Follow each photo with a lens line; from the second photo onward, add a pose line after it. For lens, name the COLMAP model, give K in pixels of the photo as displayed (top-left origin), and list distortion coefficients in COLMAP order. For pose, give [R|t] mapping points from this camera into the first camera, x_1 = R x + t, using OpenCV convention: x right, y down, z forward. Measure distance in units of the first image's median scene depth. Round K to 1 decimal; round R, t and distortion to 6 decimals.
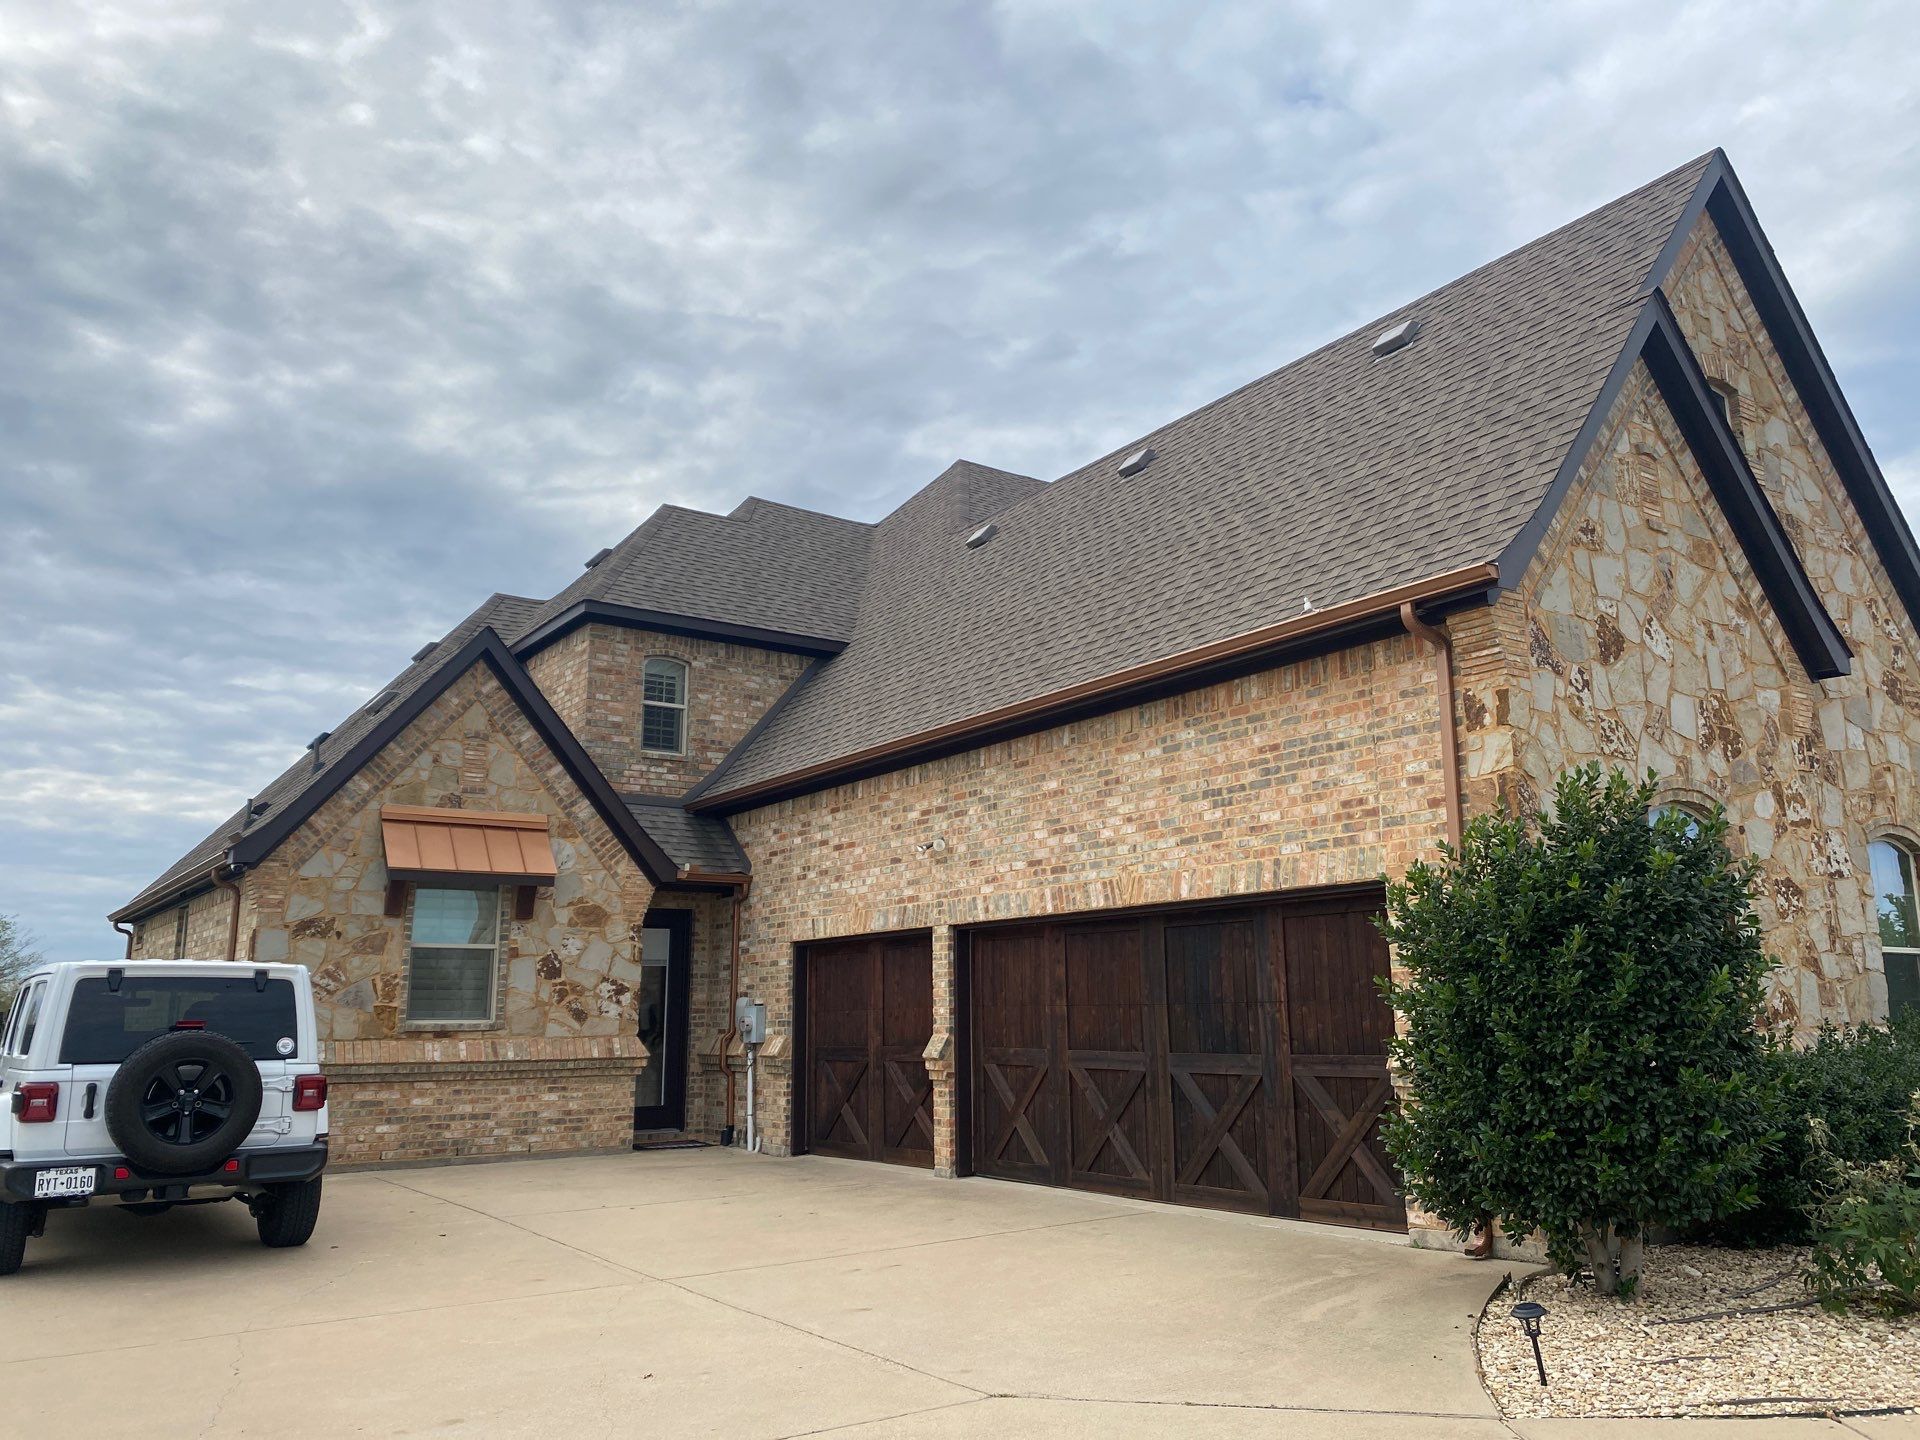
lens RADIAL K [[1469.8, 0, 969.2], [0, 1469.8, 718.3], [0, 0, 1]] dist [0.062426, -0.101498]
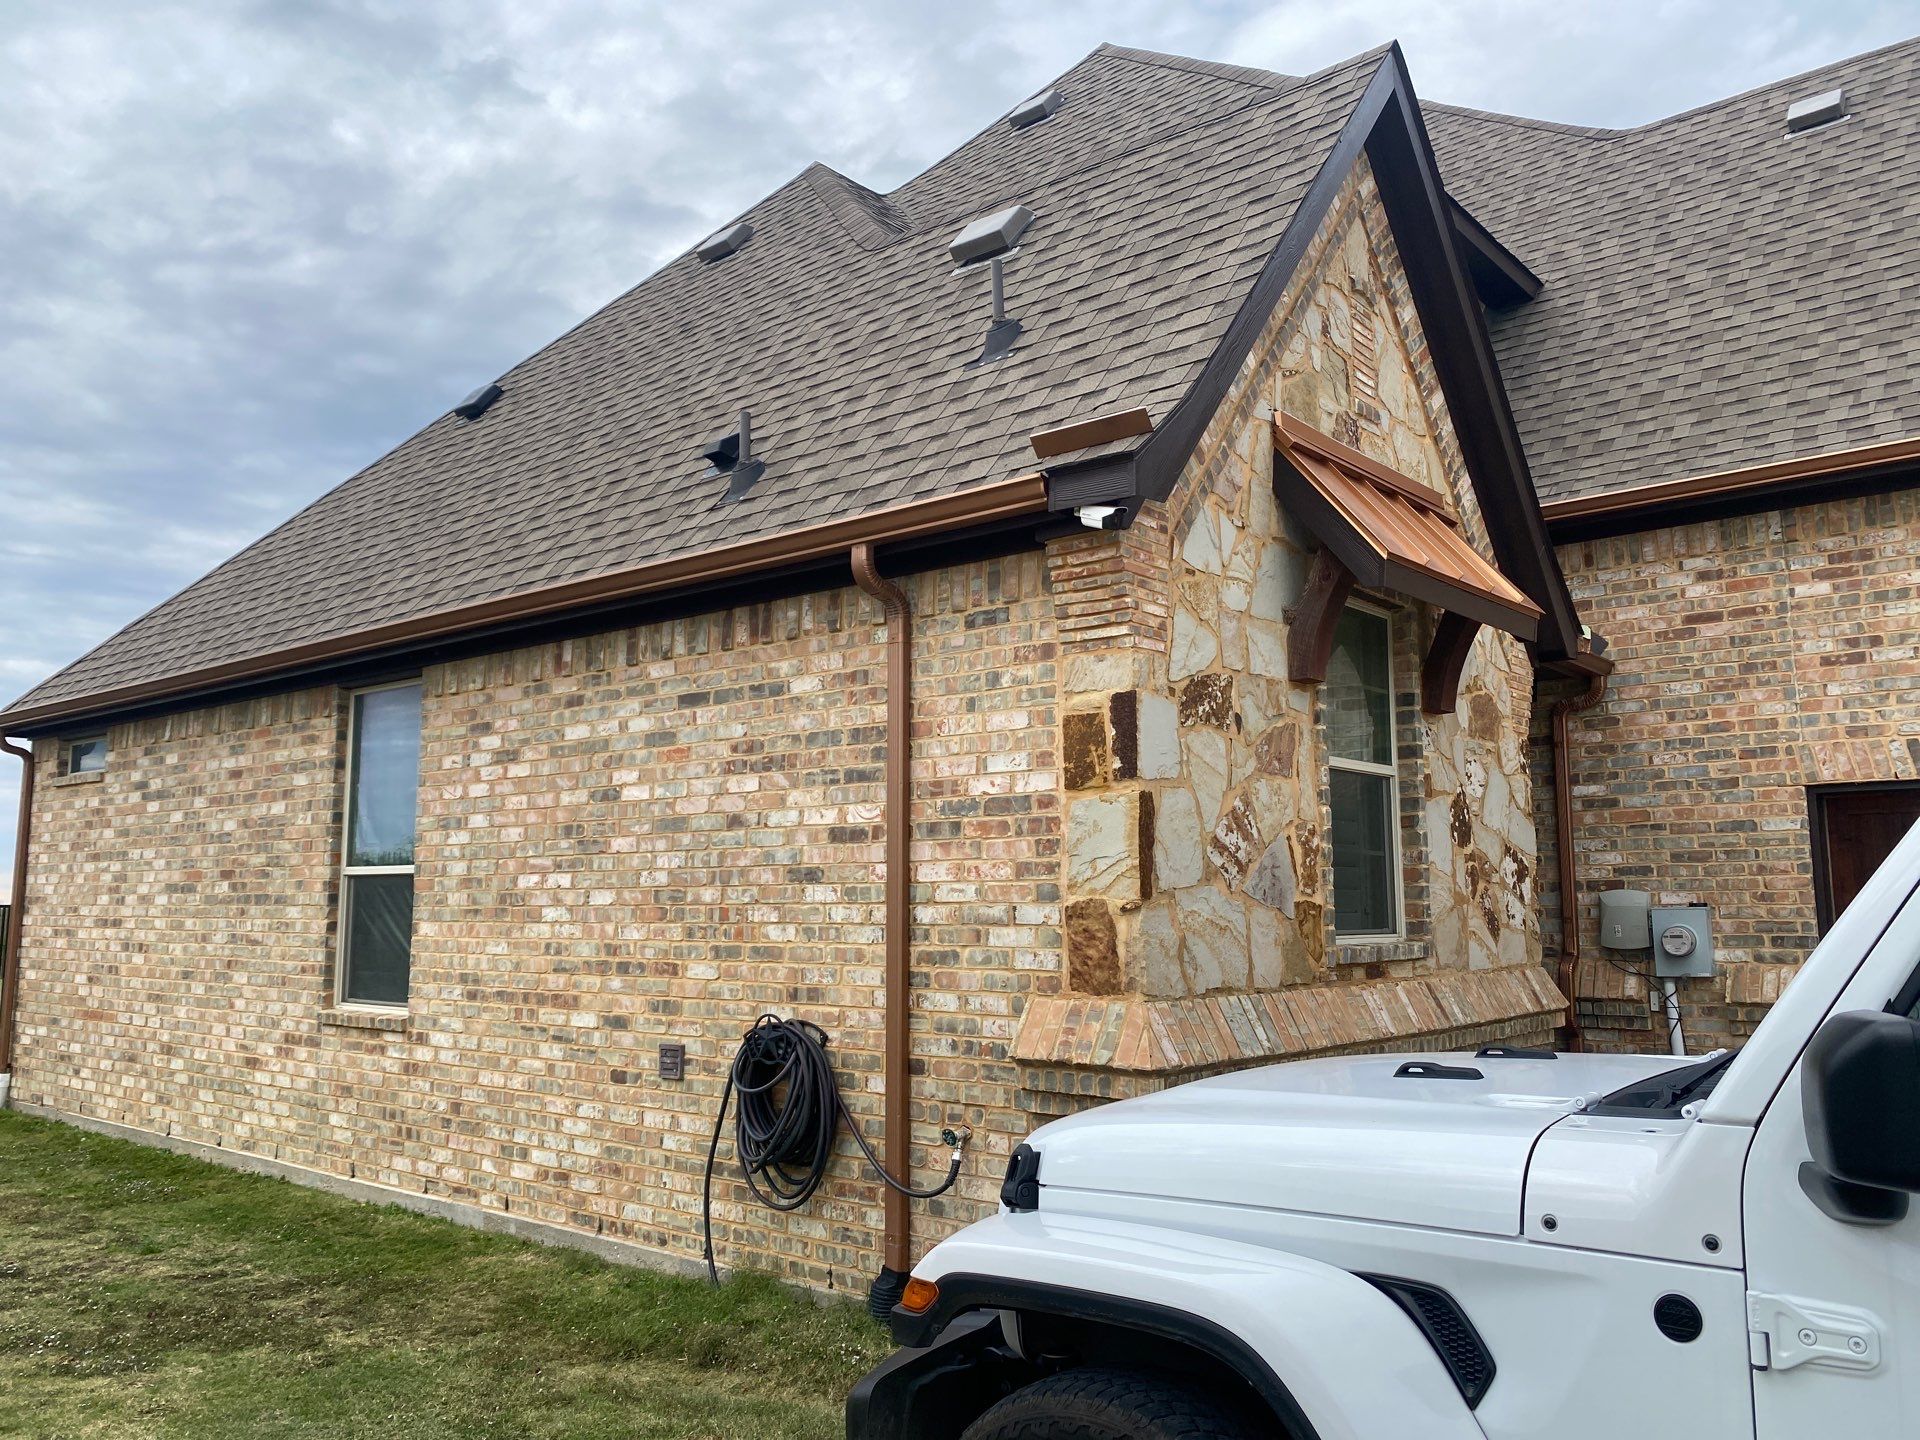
lens RADIAL K [[1471.0, 0, 950.2], [0, 1471.0, 714.8], [0, 0, 1]] dist [0.139033, -0.366109]
pose [[0.966632, 0.038114, 0.253319, -0.605219], [-0.056284, 0.996305, 0.064869, 0.124377], [-0.249910, -0.076963, 0.965206, 0.648657]]
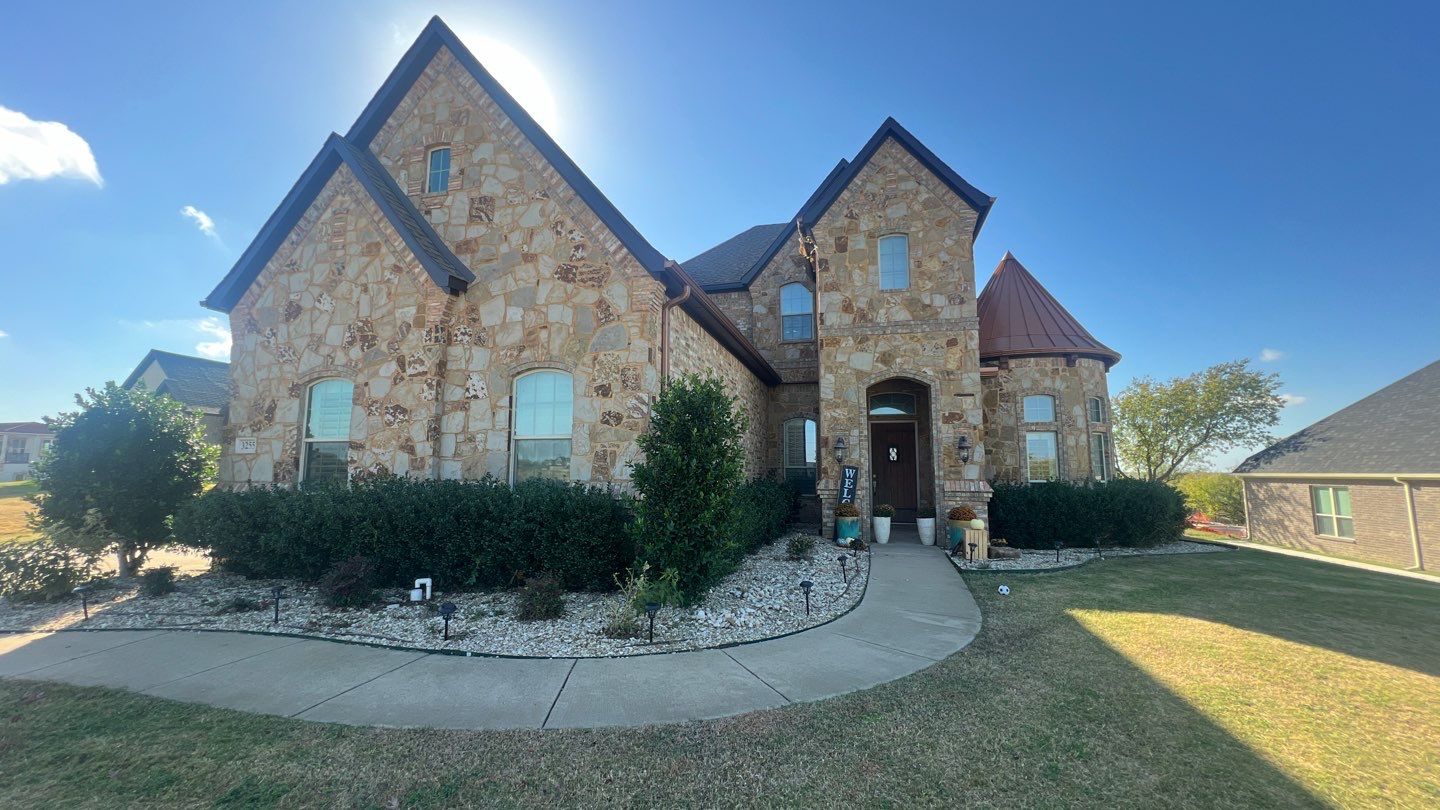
lens RADIAL K [[572.9, 0, 712.7], [0, 572.9, 402.7], [0, 0, 1]] dist [-0.007596, 0.003310]
pose [[0.649738, -0.080586, -0.755874, 1.012678], [0.145115, 0.989227, 0.019275, 0.109896], [0.746178, -0.122212, 0.654433, 0.599692]]
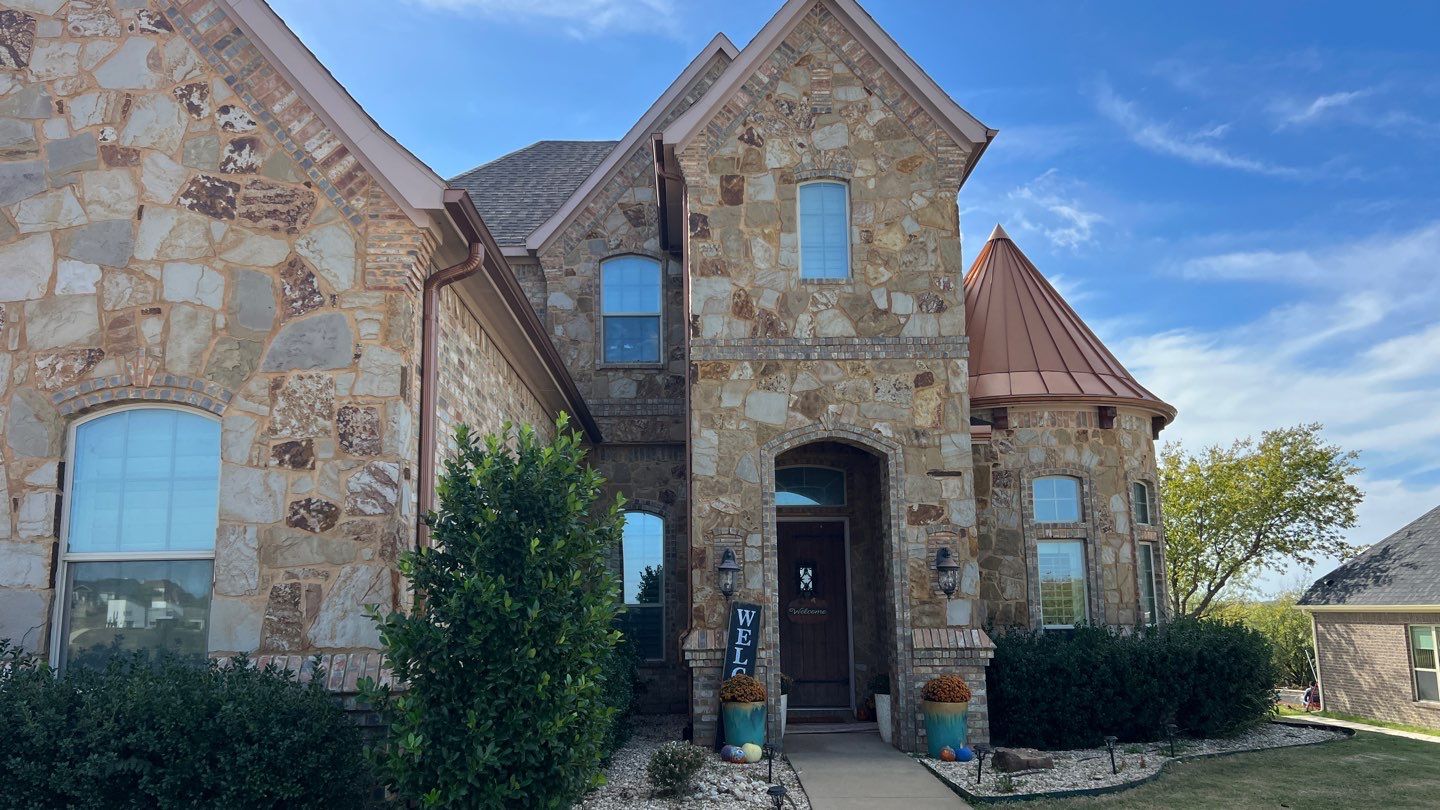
lens RADIAL K [[1076.7, 0, 703.7], [0, 1076.7, 425.9], [0, 0, 1]] dist [0.065348, -0.085375]
pose [[0.826774, -0.097249, -0.554064, 0.953738], [0.120618, 0.992682, 0.005750, 0.101001], [0.549451, -0.071584, 0.832454, 0.583190]]
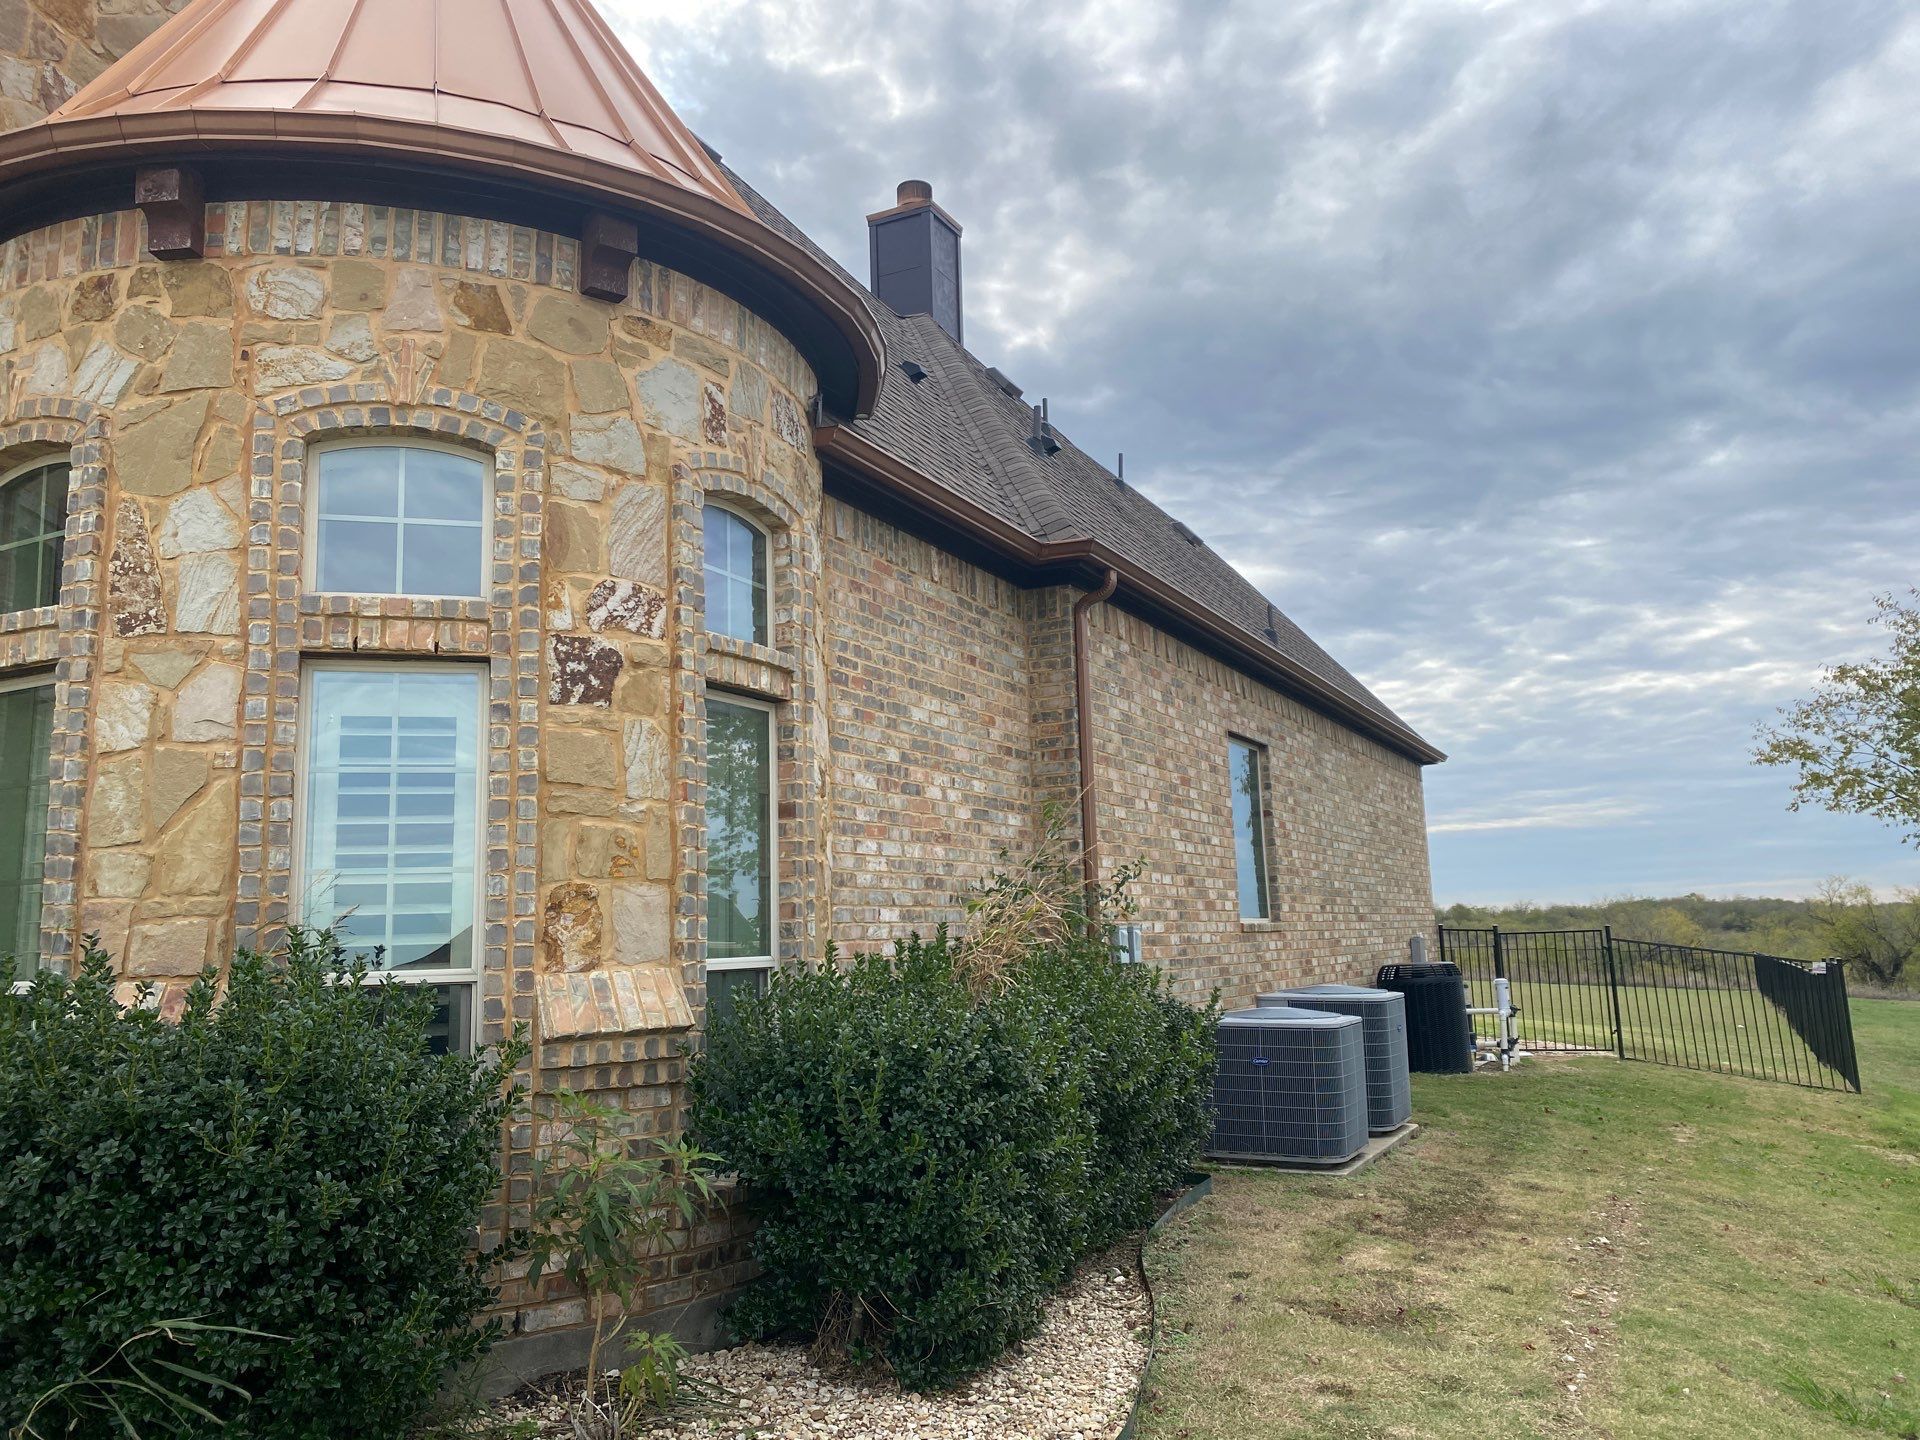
lens RADIAL K [[1469.8, 0, 969.2], [0, 1469.8, 718.3], [0, 0, 1]] dist [0.062426, -0.101498]
pose [[0.487094, -0.135263, -0.862811, 1.101642], [0.204845, 0.978069, -0.037689, 0.312963], [0.848986, -0.158384, 0.504119, 1.542200]]
